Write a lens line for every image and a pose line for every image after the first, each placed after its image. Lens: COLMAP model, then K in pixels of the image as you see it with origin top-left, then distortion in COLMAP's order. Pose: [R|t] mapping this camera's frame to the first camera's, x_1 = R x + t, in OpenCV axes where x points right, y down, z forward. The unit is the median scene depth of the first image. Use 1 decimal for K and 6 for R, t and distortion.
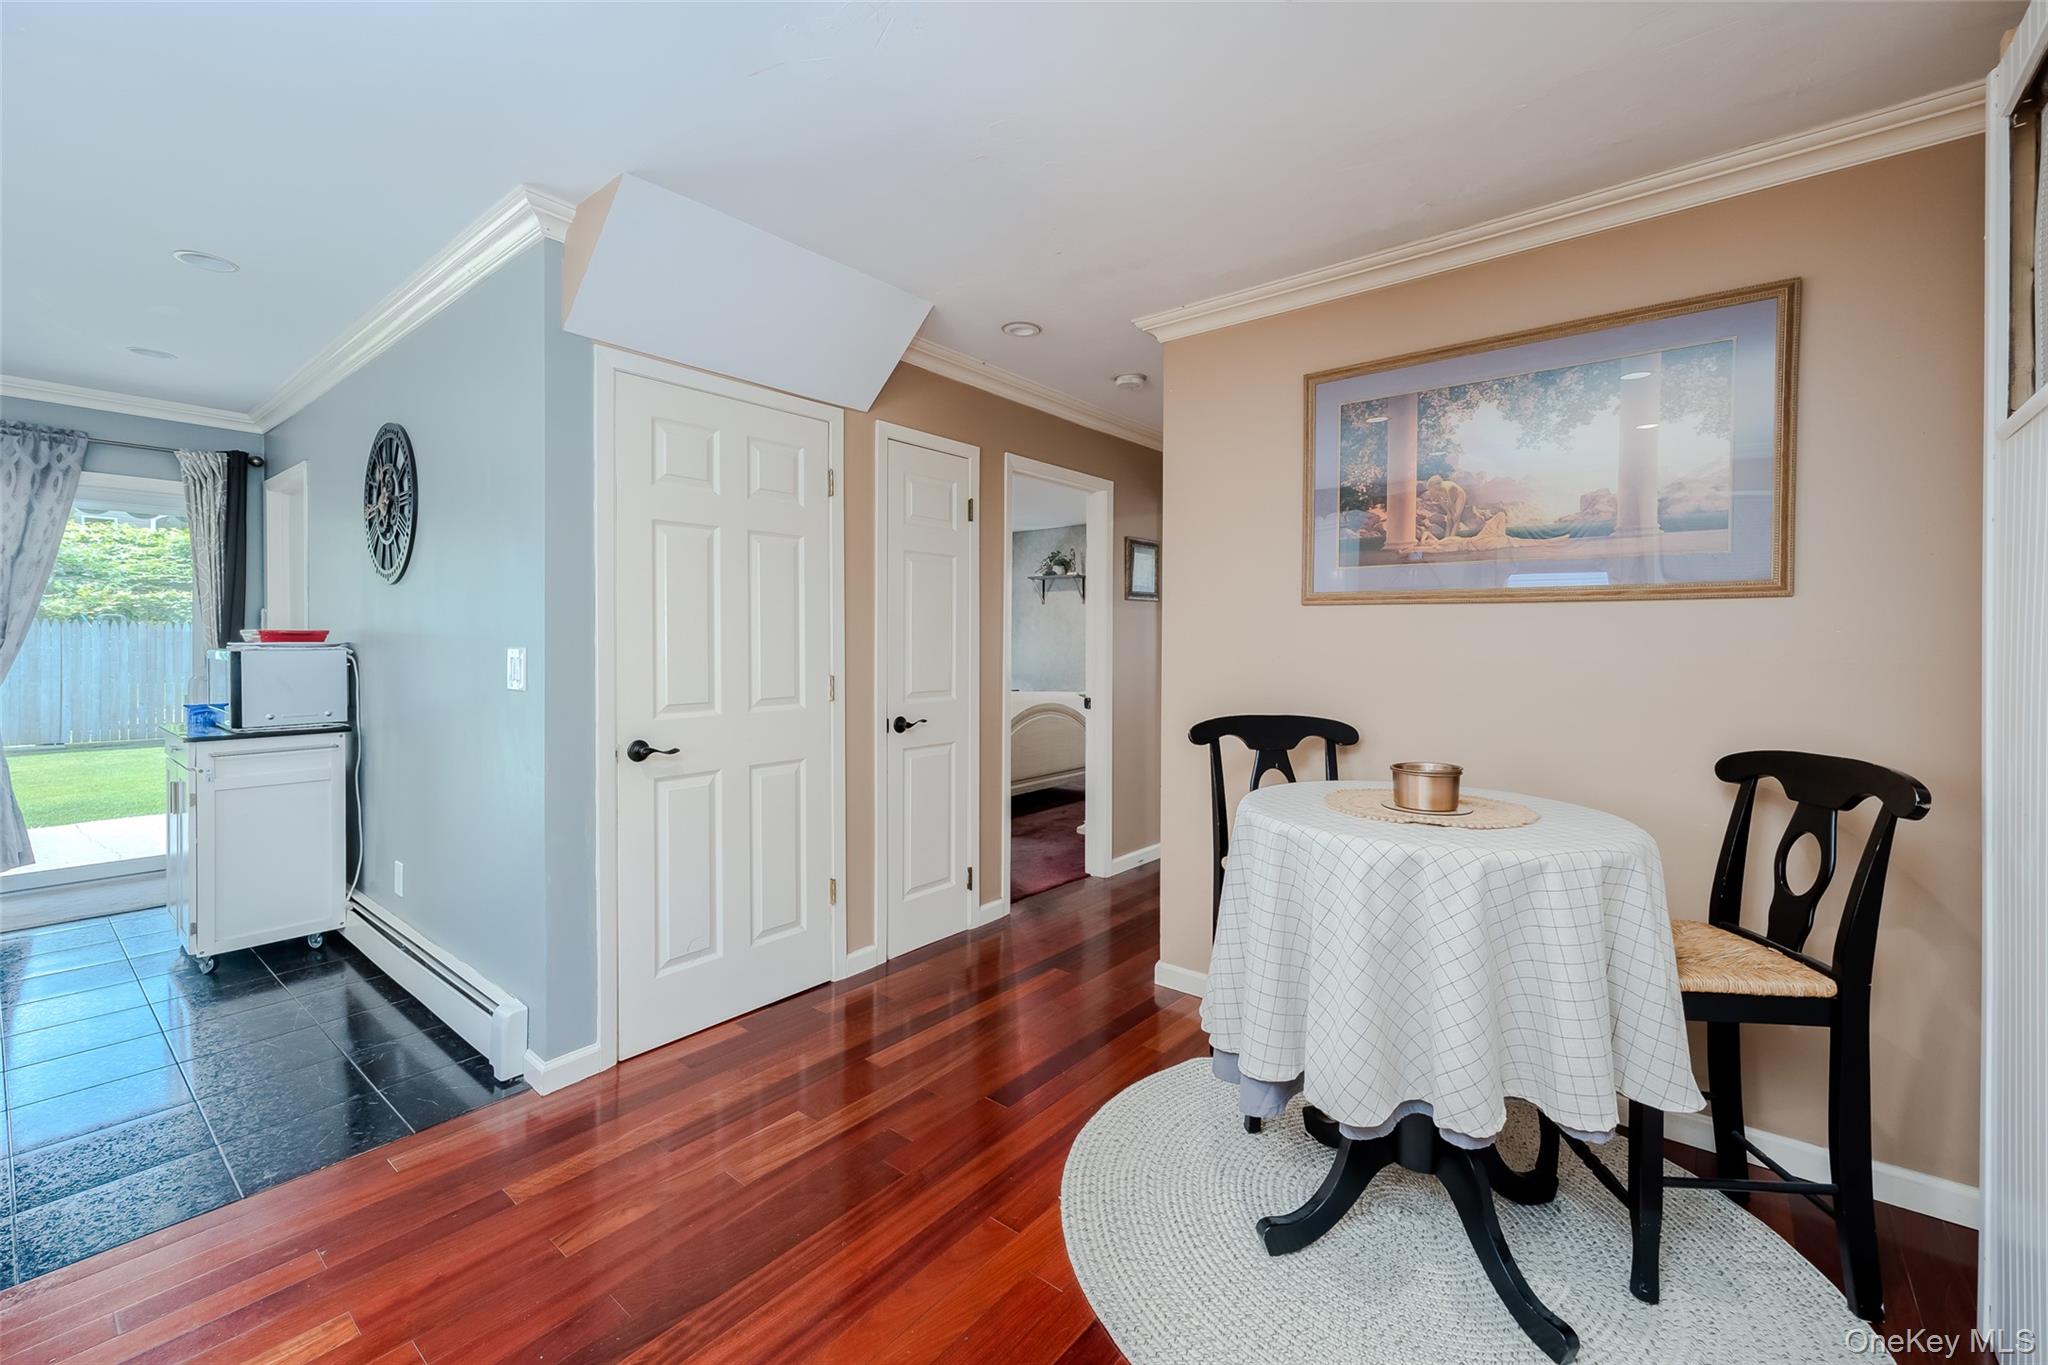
lens RADIAL K [[845.3, 0, 1008.4], [0, 845.3, 645.2], [0, 0, 1]] dist [0.003545, 0.000271]
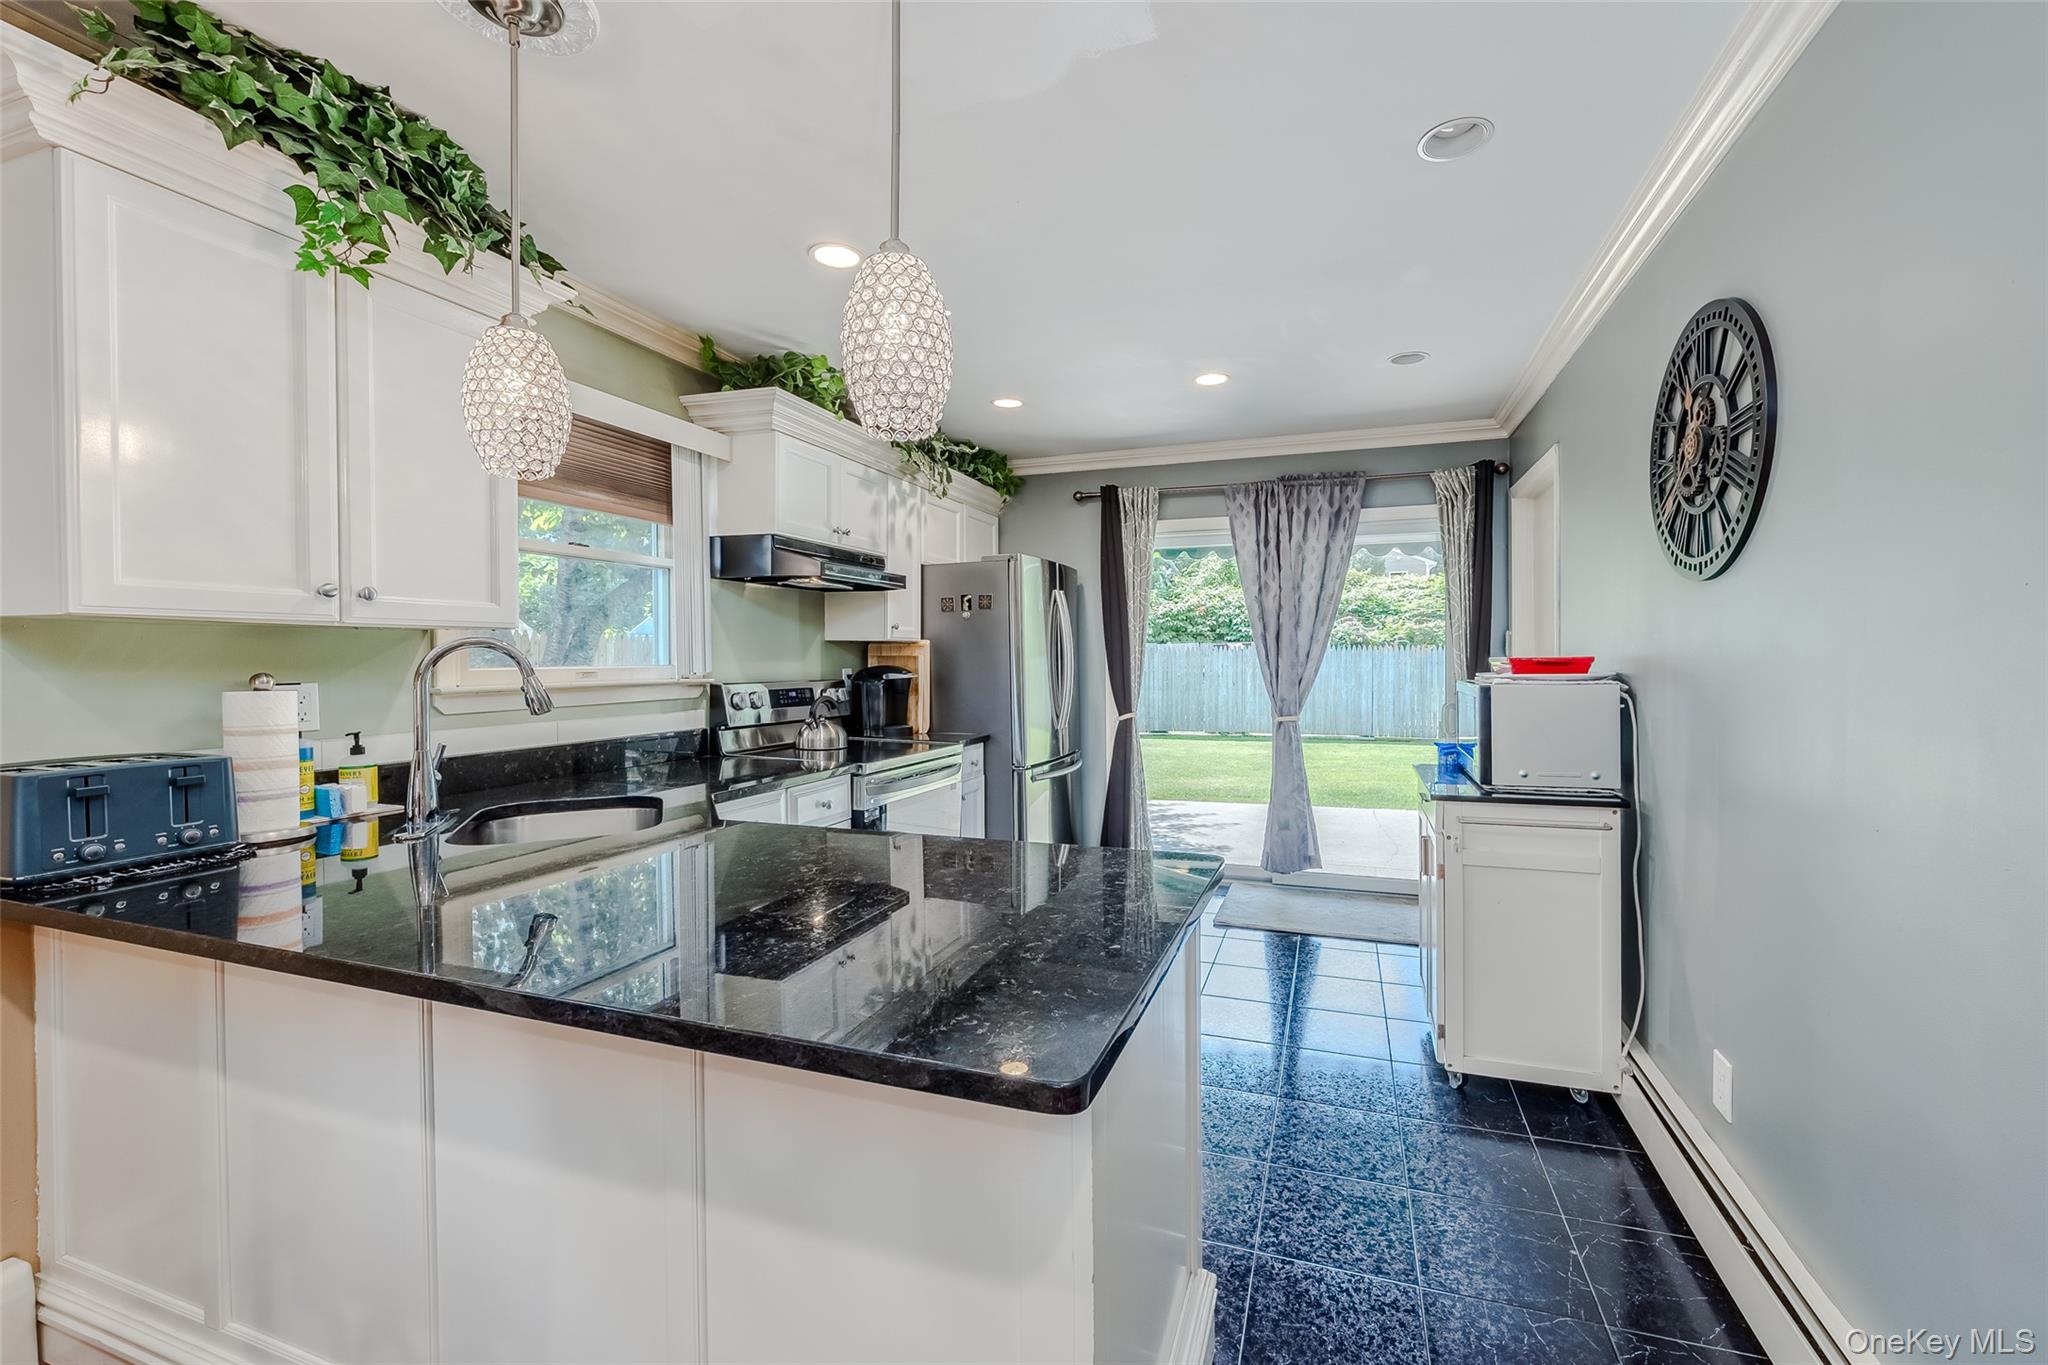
lens RADIAL K [[845.3, 0, 1028.4], [0, 845.3, 674.8], [0, 0, 1]] dist [0.003545, 0.000271]
pose [[0.334463, 0.006824, -0.942384, -0.294414], [0.006652, 0.999932, 0.009602, -0.012842], [0.942386, -0.009480, 0.334394, 0.318278]]
